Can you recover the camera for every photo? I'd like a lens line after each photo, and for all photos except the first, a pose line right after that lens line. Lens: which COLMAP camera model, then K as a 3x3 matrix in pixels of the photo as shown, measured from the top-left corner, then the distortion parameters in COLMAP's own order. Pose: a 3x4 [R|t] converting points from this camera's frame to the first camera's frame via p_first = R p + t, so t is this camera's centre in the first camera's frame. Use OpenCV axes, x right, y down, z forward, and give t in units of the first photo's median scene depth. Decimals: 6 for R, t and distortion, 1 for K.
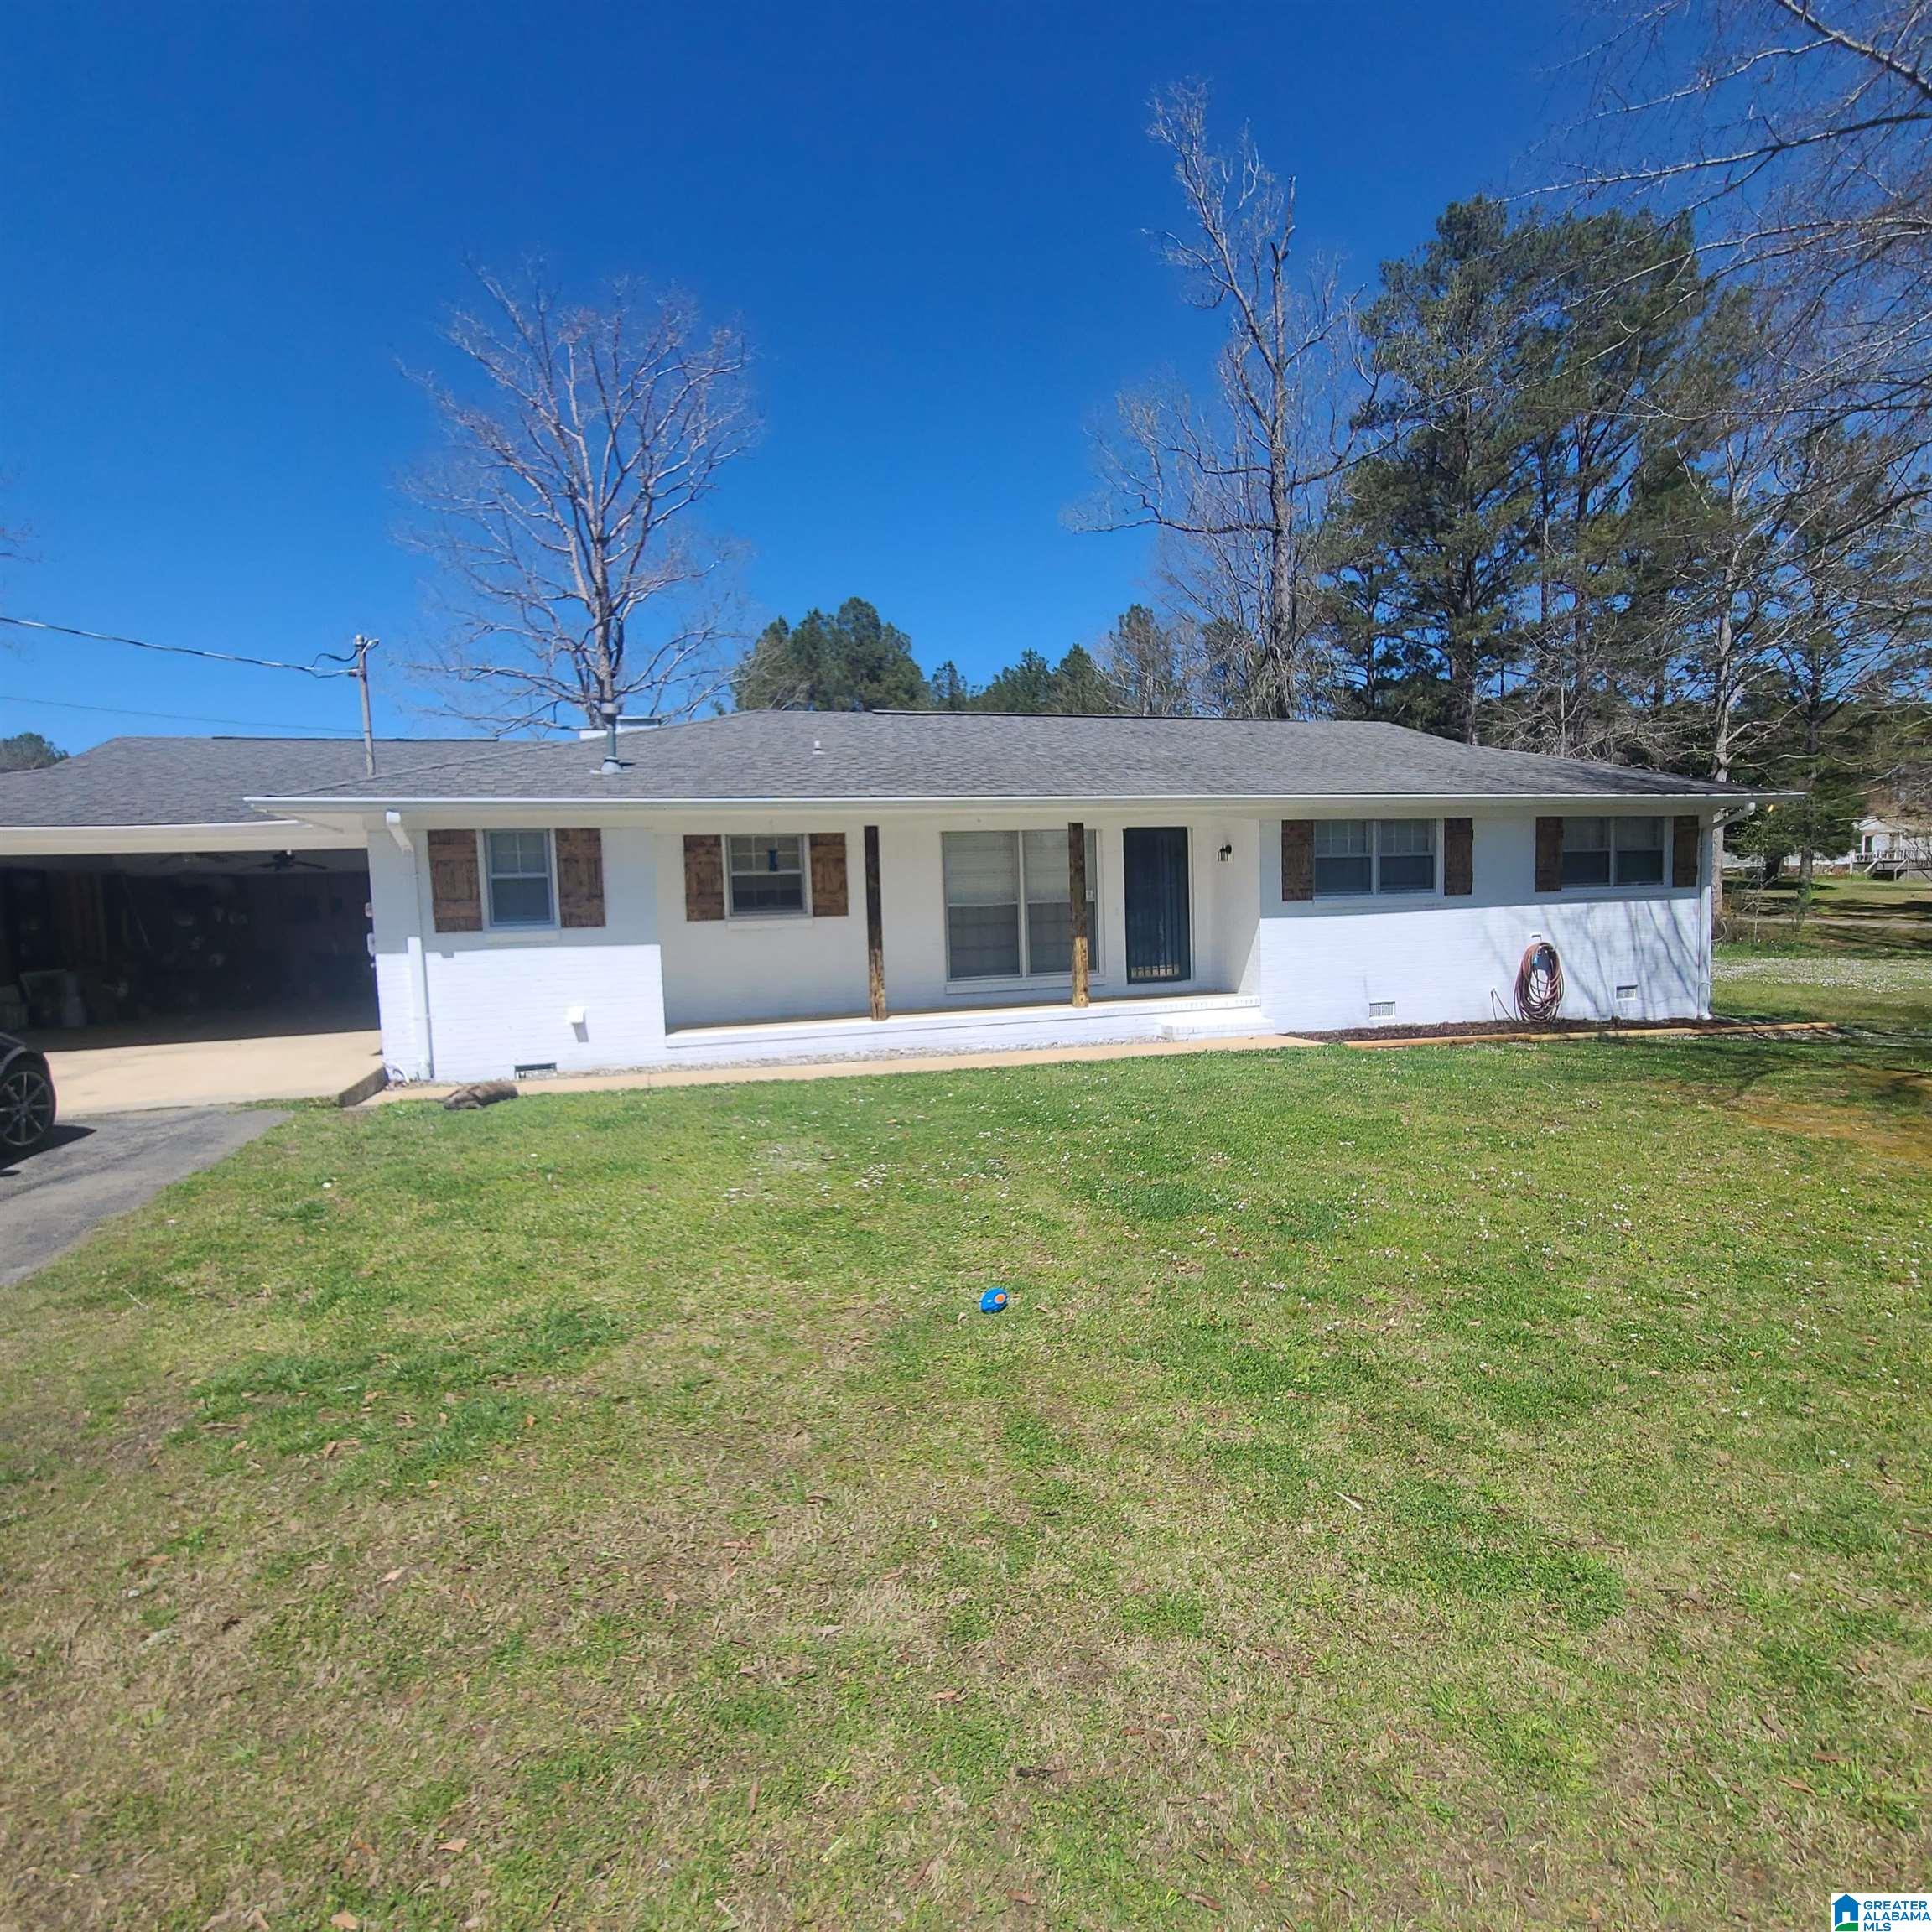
lens RADIAL K [[1055.5, 0, 960.2], [0, 1055.5, 974.9], [0, 0, 1]] dist [0.006031, -0.006640]
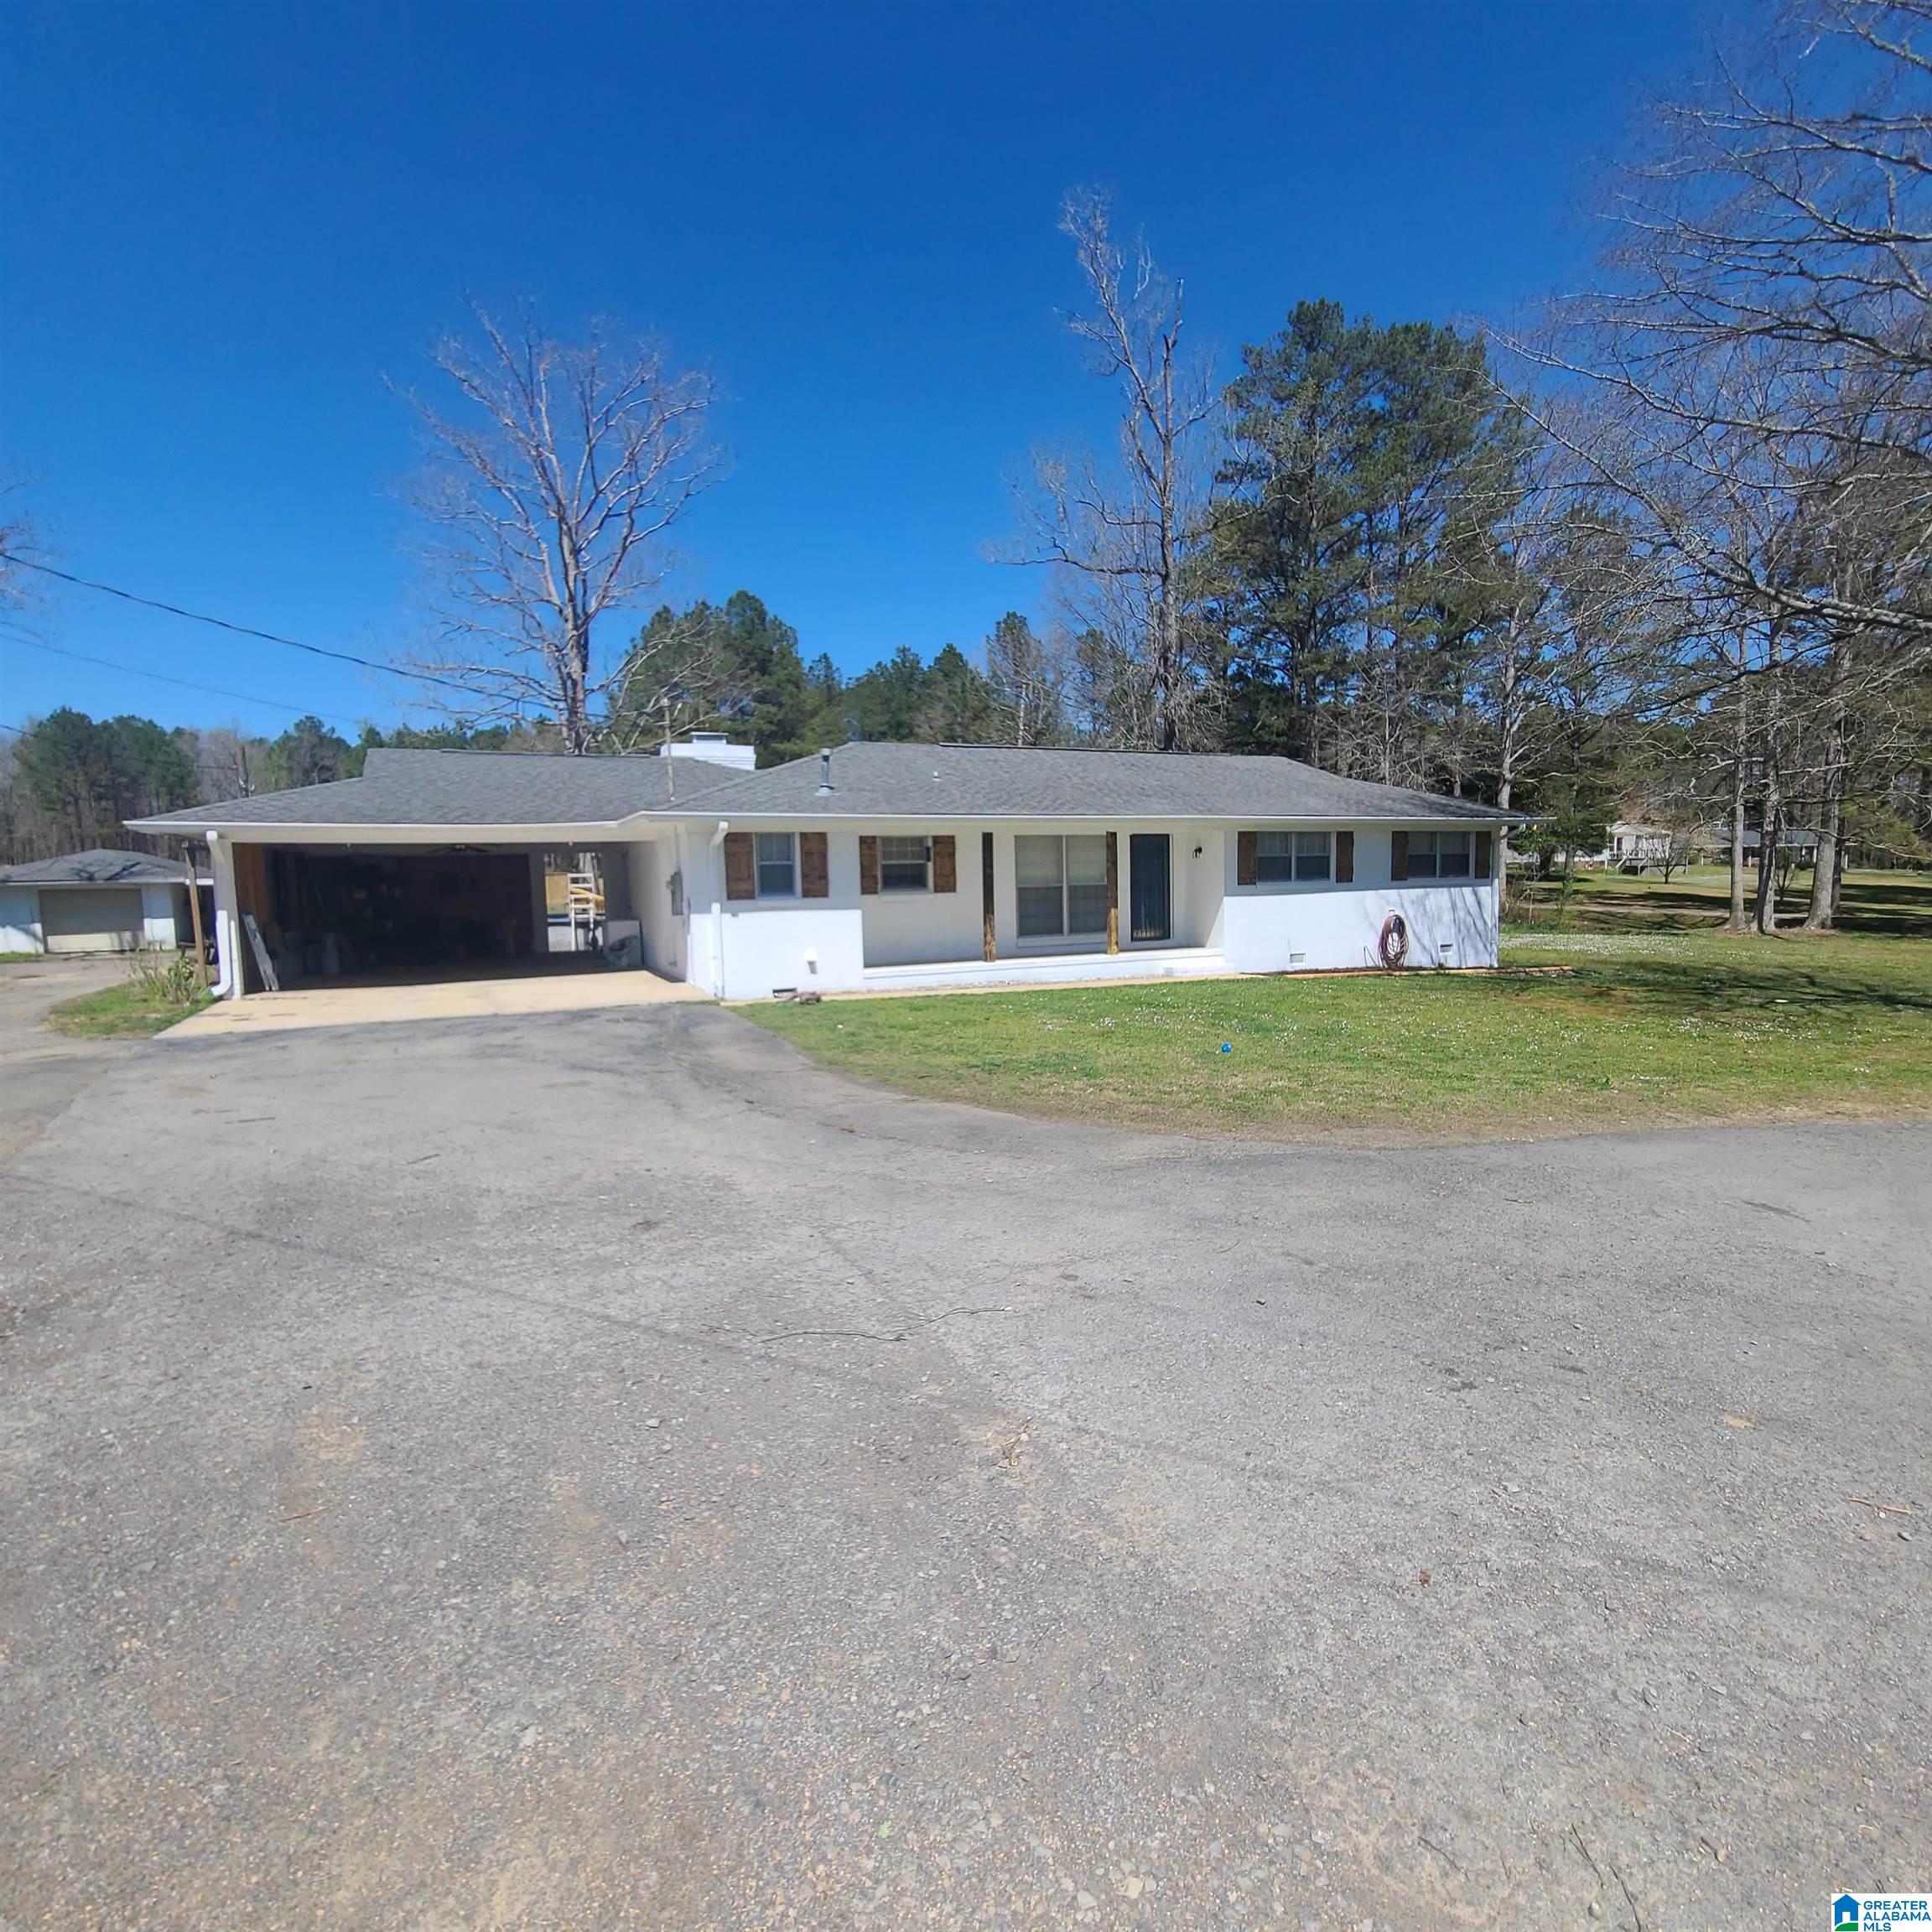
lens RADIAL K [[1055.5, 0, 960.2], [0, 1055.5, 974.9], [0, 0, 1]] dist [0.006031, -0.006640]
pose [[0.989091, -0.003830, 0.147254, -0.108672], [0.001861, 0.999907, 0.013508, 0.013001], [-0.147292, -0.013086, 0.989007, -0.151771]]
